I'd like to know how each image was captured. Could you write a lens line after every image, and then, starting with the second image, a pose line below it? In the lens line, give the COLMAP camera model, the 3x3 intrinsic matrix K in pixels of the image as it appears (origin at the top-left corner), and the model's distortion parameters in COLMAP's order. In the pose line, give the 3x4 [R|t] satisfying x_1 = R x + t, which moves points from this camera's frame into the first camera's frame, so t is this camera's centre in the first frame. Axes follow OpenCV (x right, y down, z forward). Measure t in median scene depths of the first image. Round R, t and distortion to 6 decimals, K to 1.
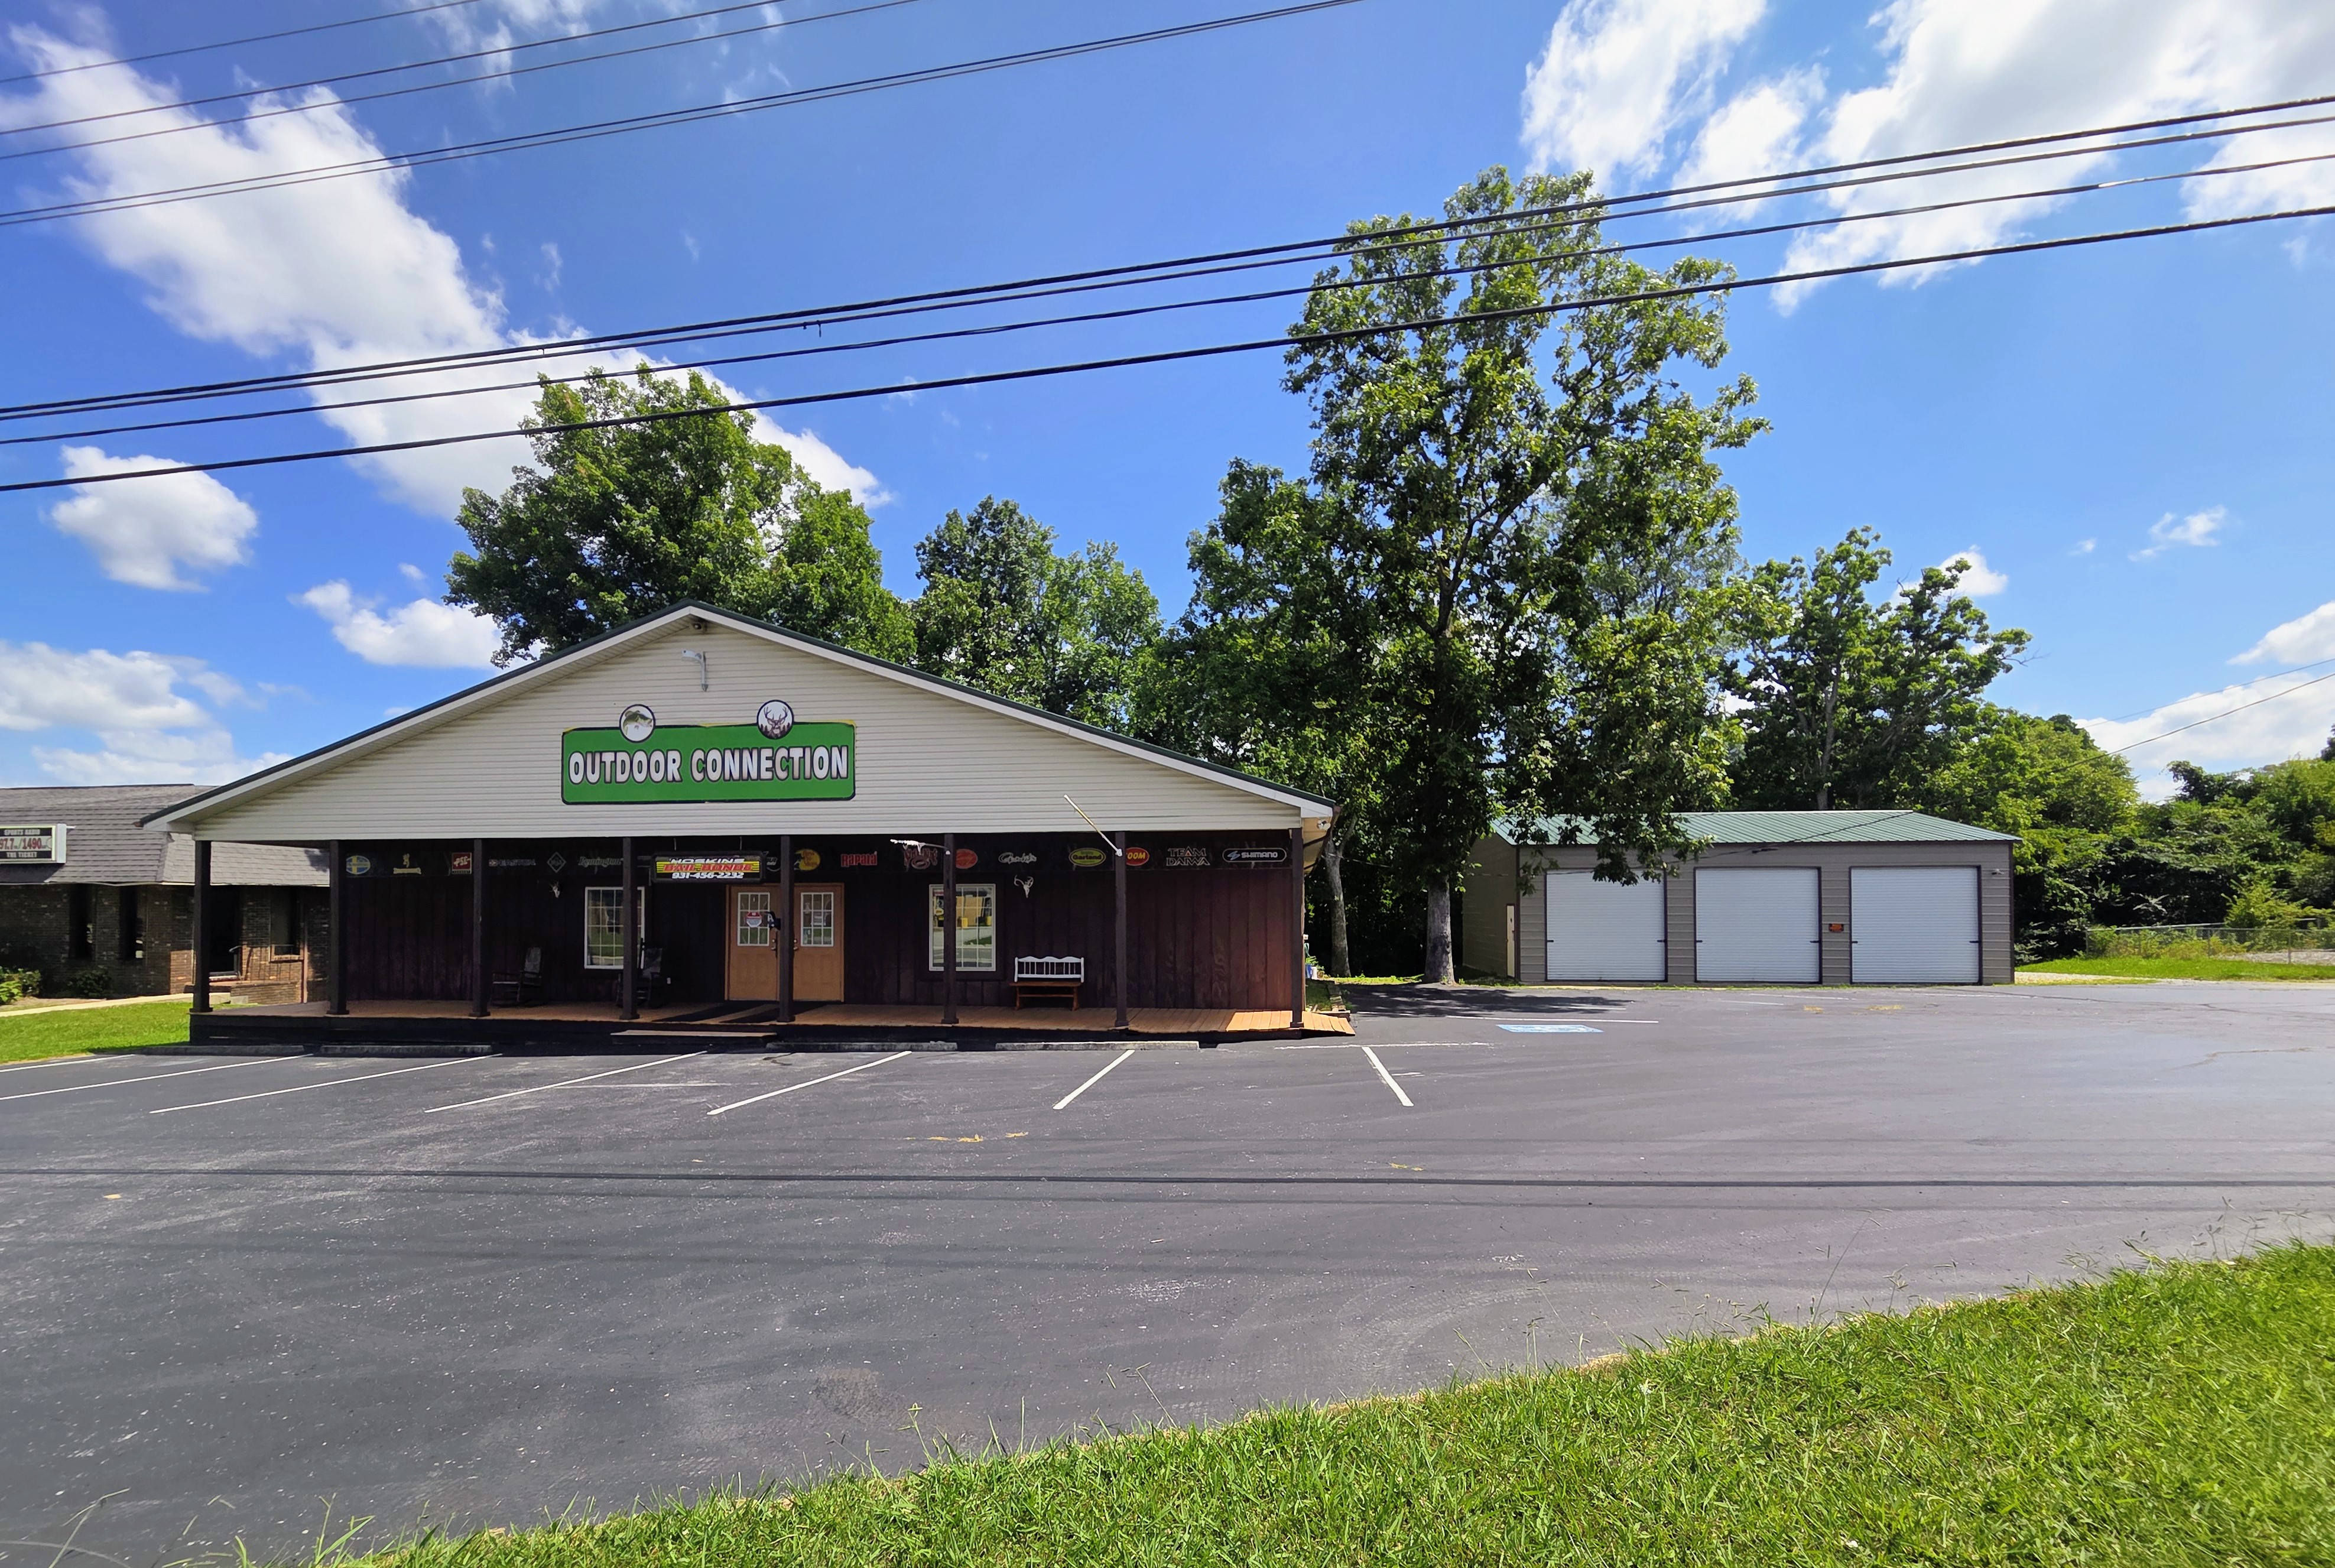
lens RADIAL K [[965.6, 0, 1168.7], [0, 965.6, 895.7], [0, 0, 1]] dist [0.000385, 0.000117]
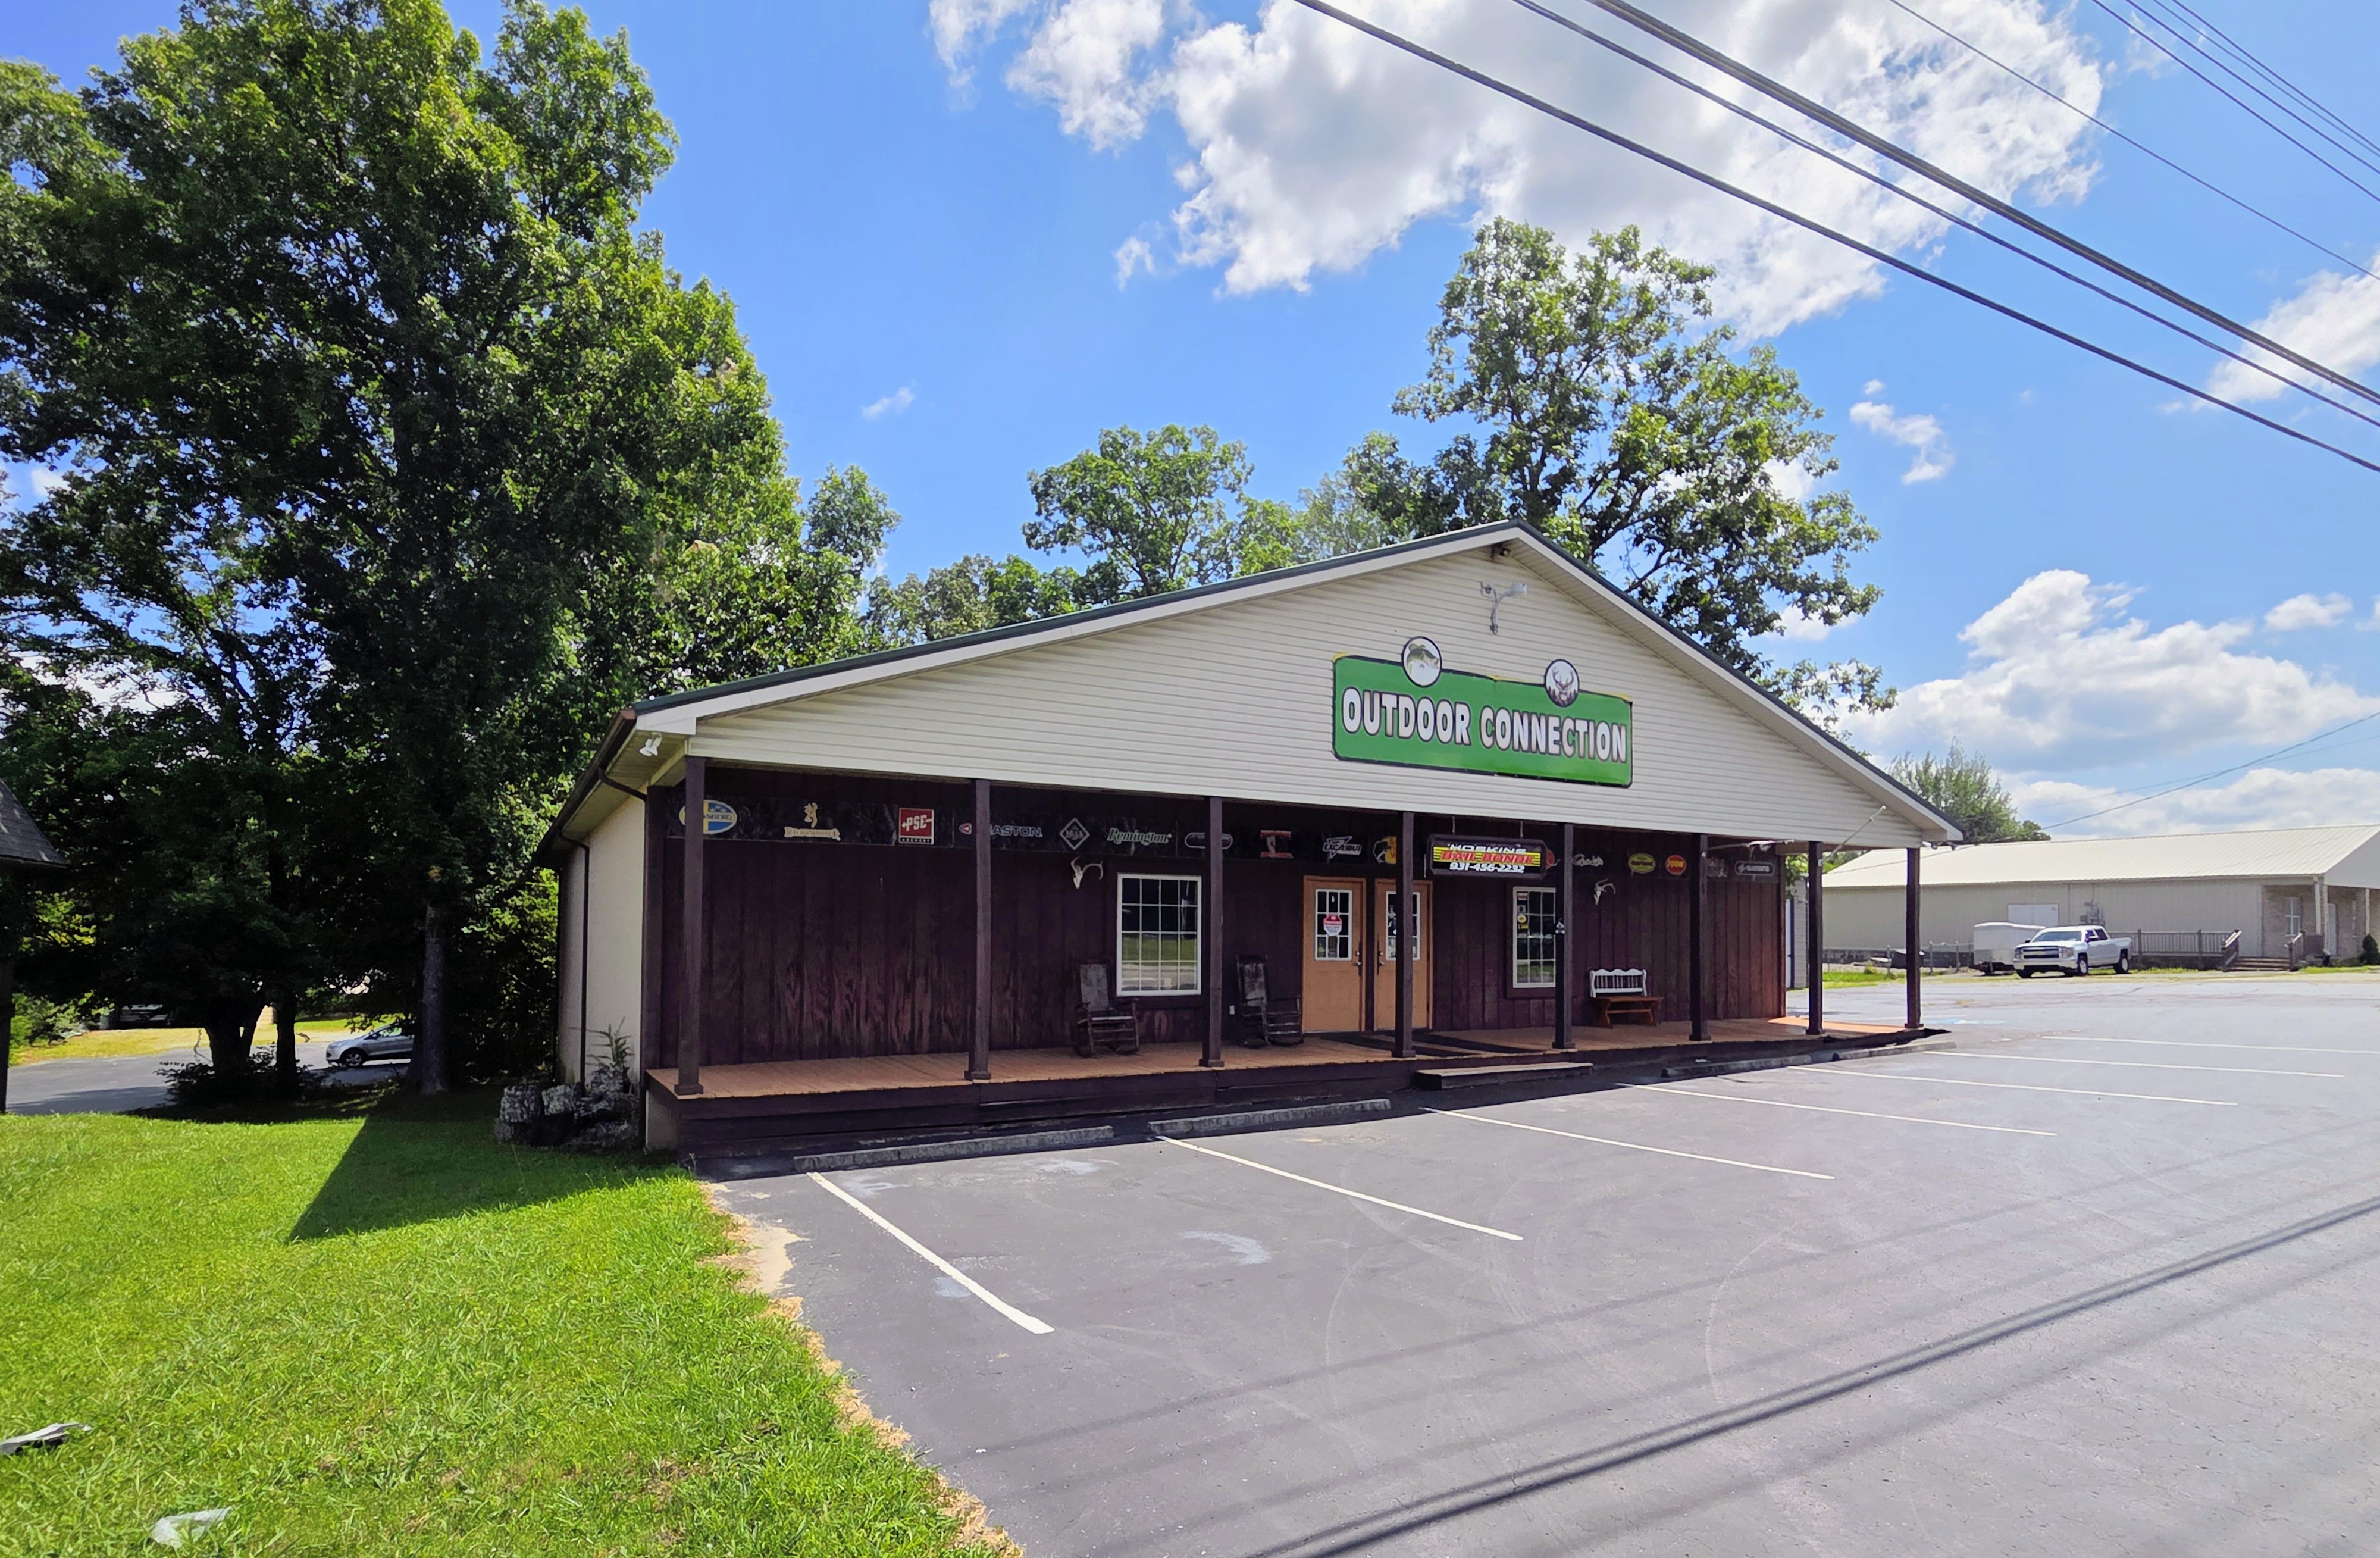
lens RADIAL K [[1209.3, 0, 1171.2], [0, 1209.3, 895.7], [0, 0, 1]] dist [-0.004259, -0.000742]
pose [[0.802710, 0.026606, 0.595776, -1.166975], [-0.019831, 0.999643, -0.017923, 0.022373], [-0.596040, 0.002572, 0.802950, 0.334825]]
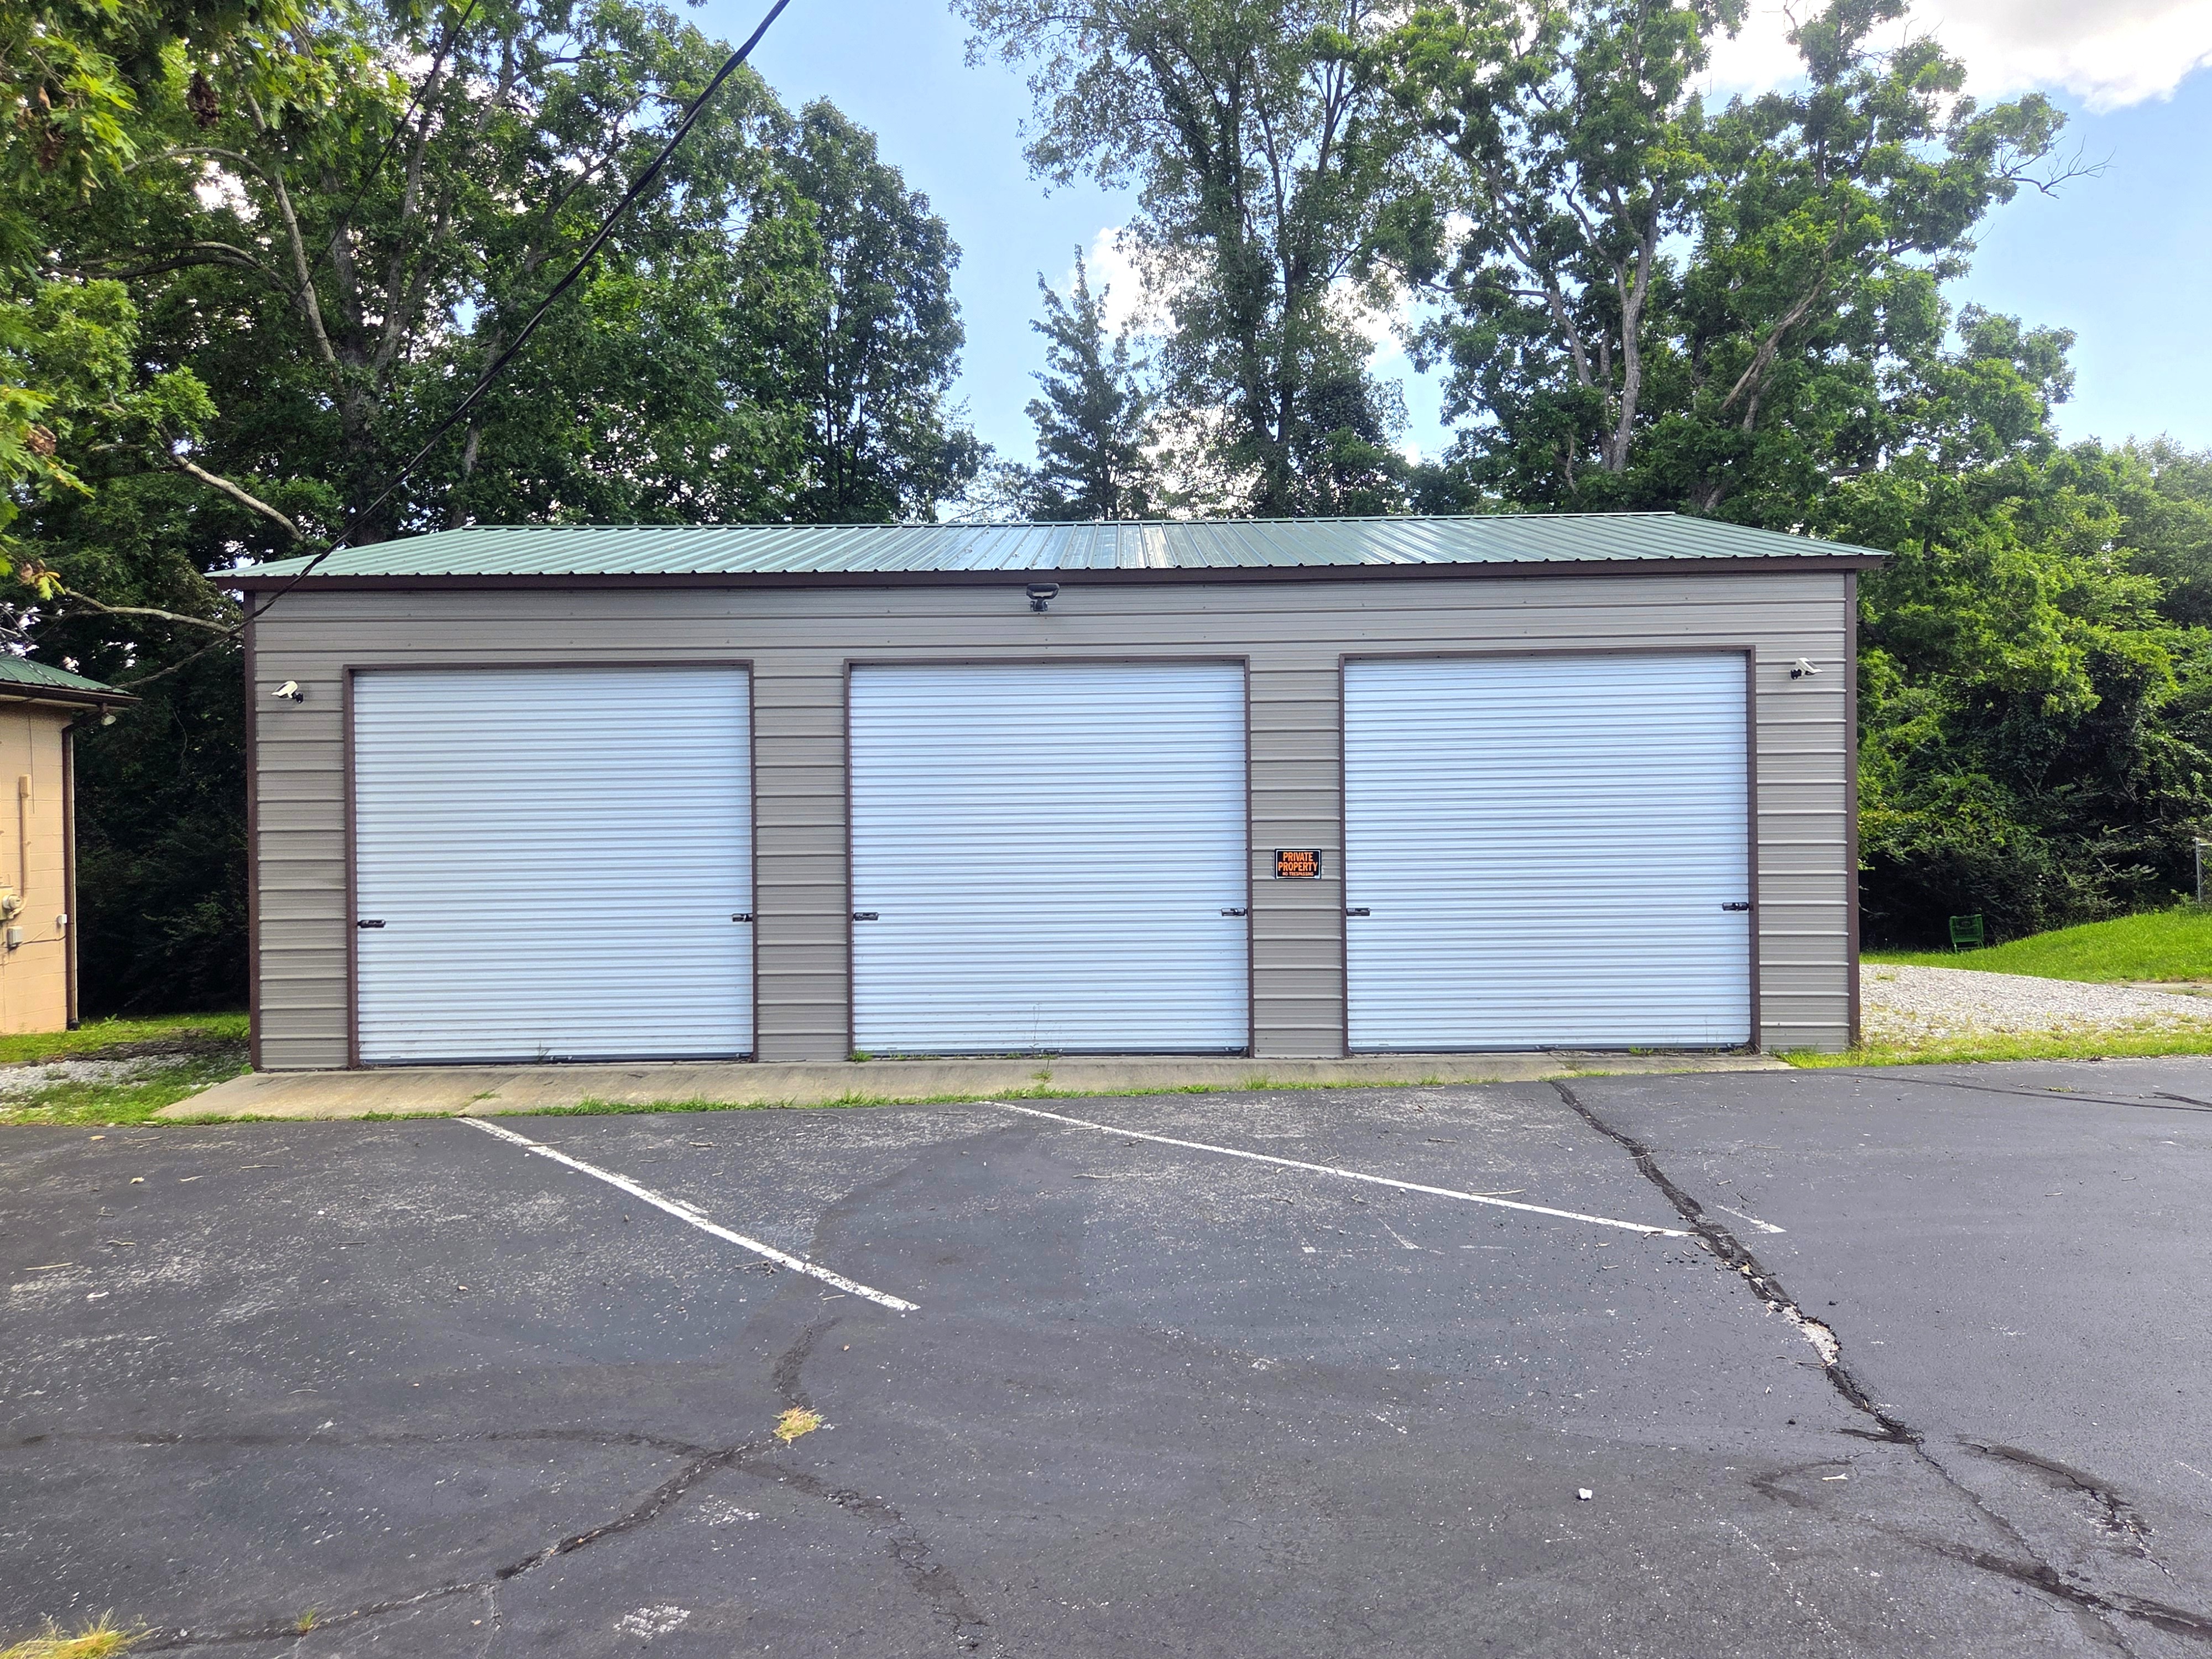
lens RADIAL K [[1621.2, 0, 1100.7], [0, 1621.2, 825.0], [0, 0, 1]] dist [0.040581, -0.000426]
pose [[0.990296, -0.016360, 0.138011, 0.886810], [0.013949, 0.999733, 0.018415, 0.017422], [-0.138275, -0.016311, 0.990260, 0.826340]]
